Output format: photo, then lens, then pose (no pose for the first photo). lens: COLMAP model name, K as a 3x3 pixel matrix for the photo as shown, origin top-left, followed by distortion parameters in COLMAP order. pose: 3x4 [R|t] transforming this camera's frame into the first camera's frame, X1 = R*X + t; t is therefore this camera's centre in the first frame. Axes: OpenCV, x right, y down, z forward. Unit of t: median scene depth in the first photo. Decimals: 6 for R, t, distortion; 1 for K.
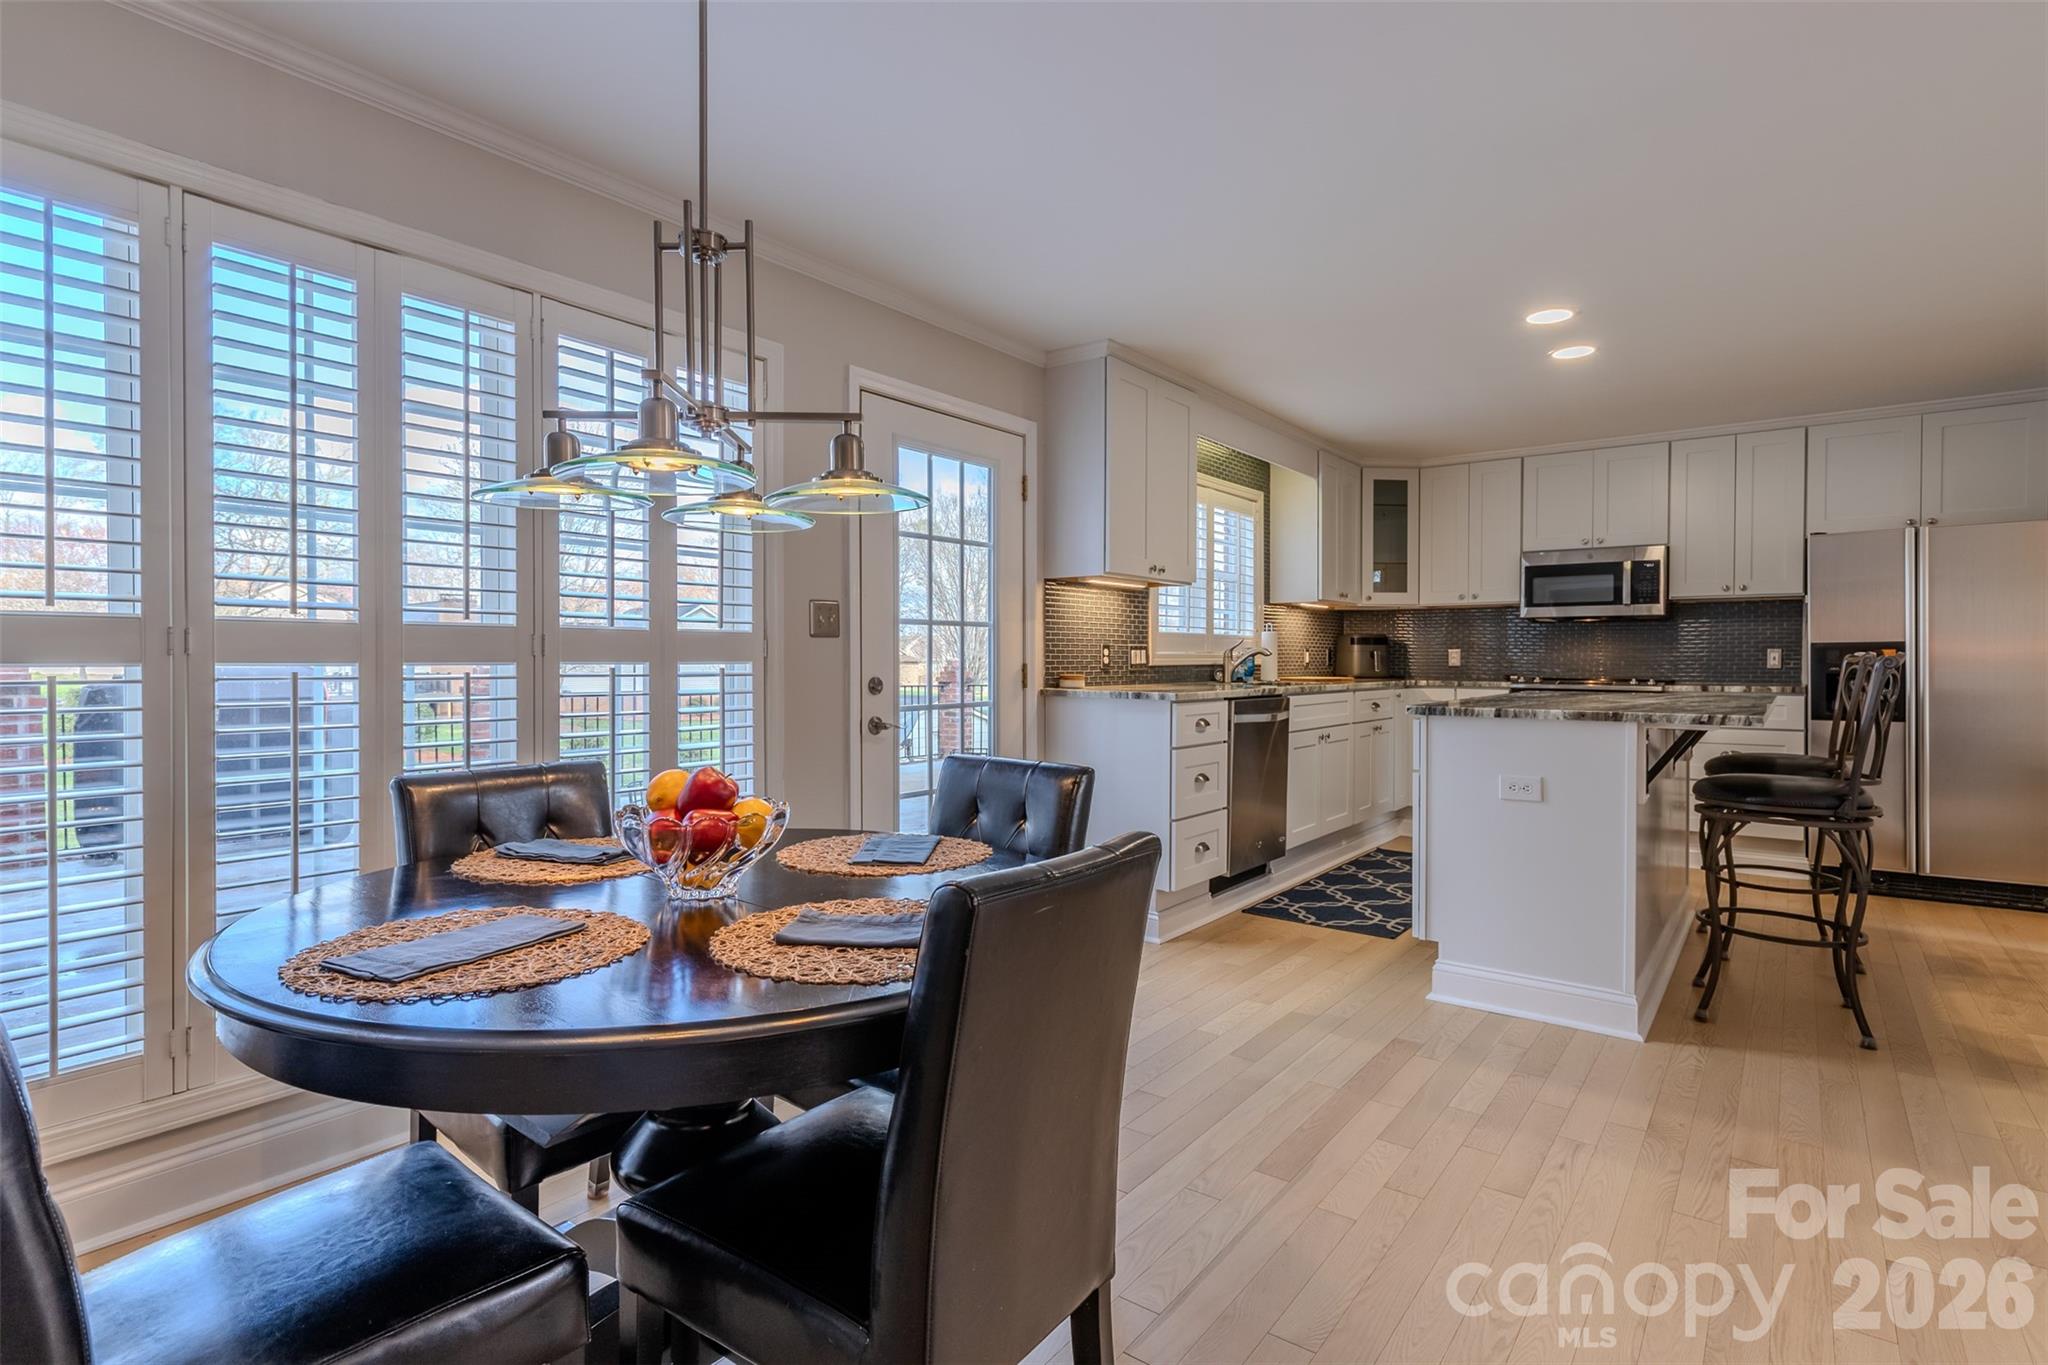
lens RADIAL K [[1016.3, 0, 1029.2], [0, 1016.3, 669.7], [0, 0, 1]] dist [0.002671, 0.001499]
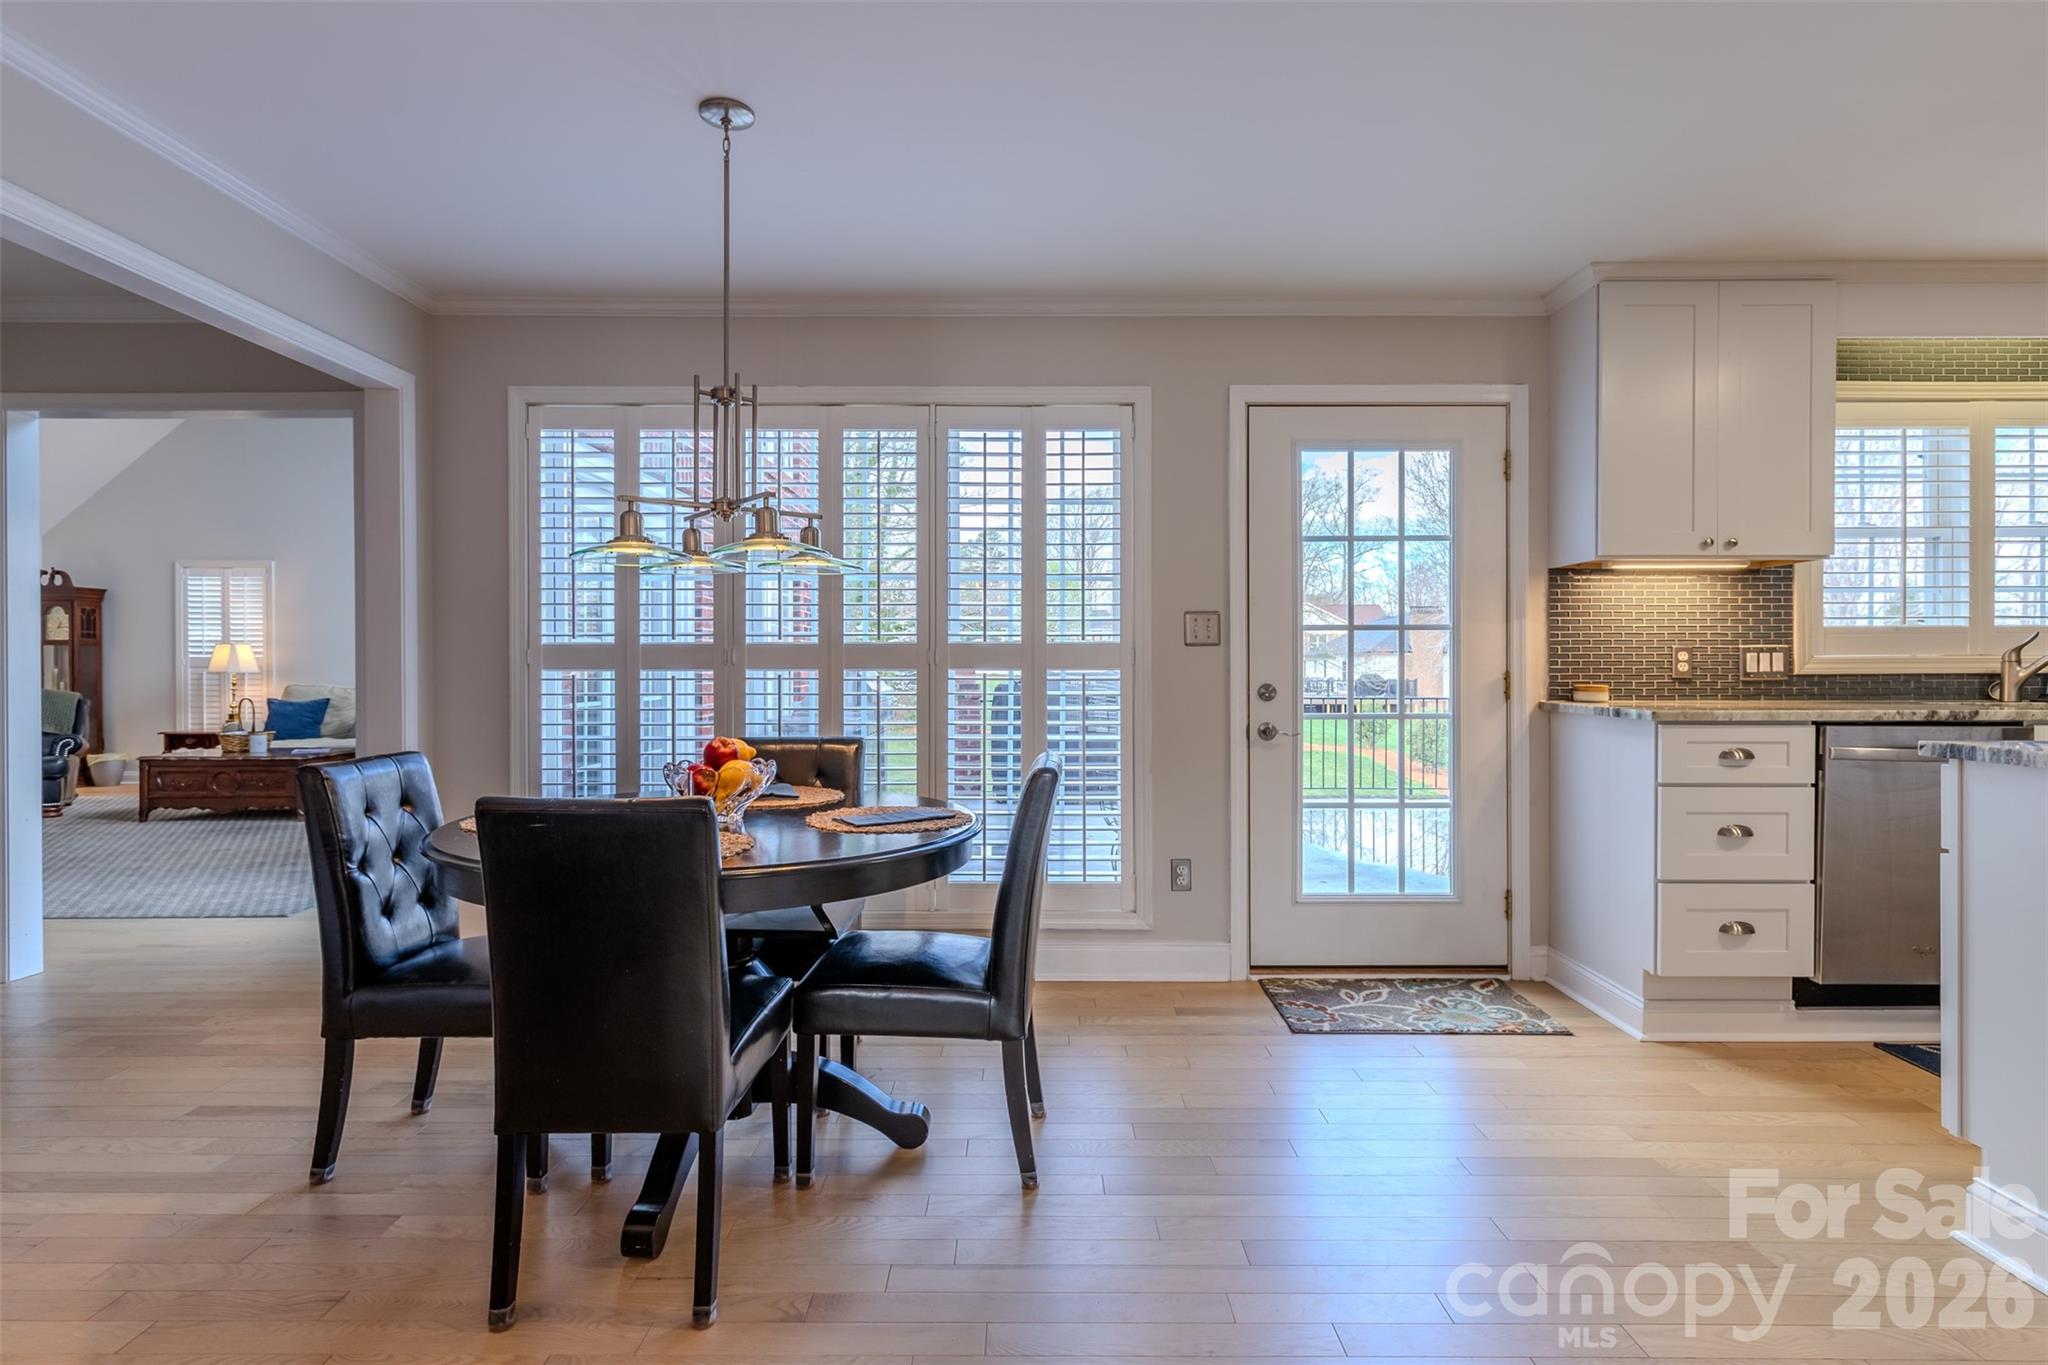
lens RADIAL K [[1016.3, 0, 1029.2], [0, 1016.3, 669.7], [0, 0, 1]] dist [0.002671, 0.001499]
pose [[0.604148, 0.001242, -0.796871, 0.369868], [-0.006304, 0.999975, -0.003221, -0.001577], [0.796847, 0.006969, 0.604141, 0.141188]]
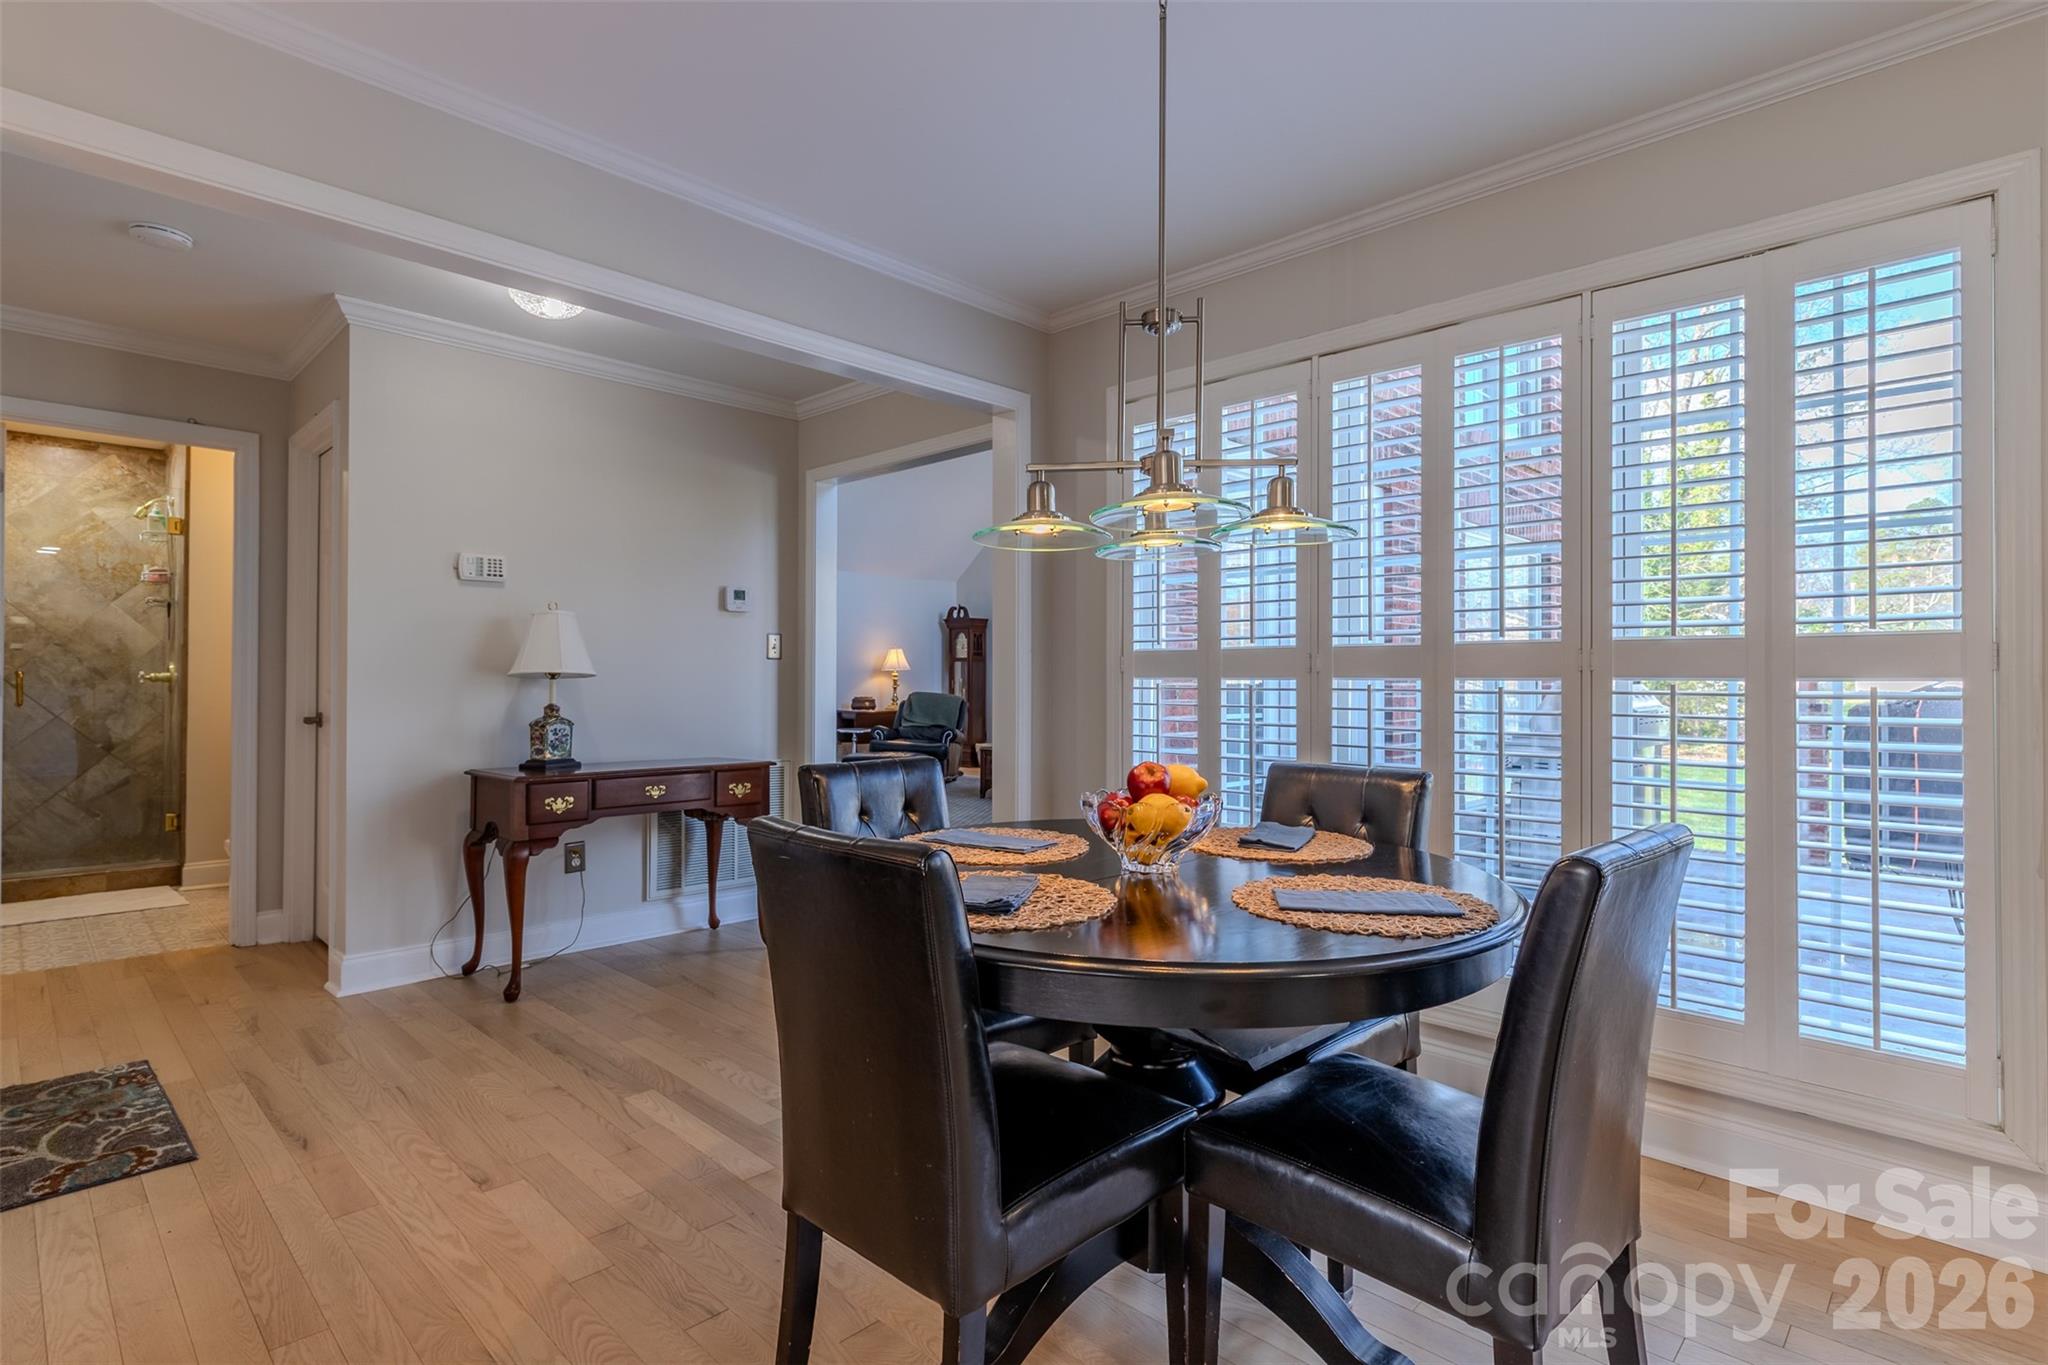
lens RADIAL K [[1005.0, 0, 1029.8], [0, 1005.0, 670.5], [0, 0, 1]] dist [0.000395, 0.000373]
pose [[-0.122065, -0.010150, -0.992470, 0.267840], [-0.013678, 0.999870, -0.008543, 0.000158], [0.992428, 0.012532, -0.122188, 0.317088]]
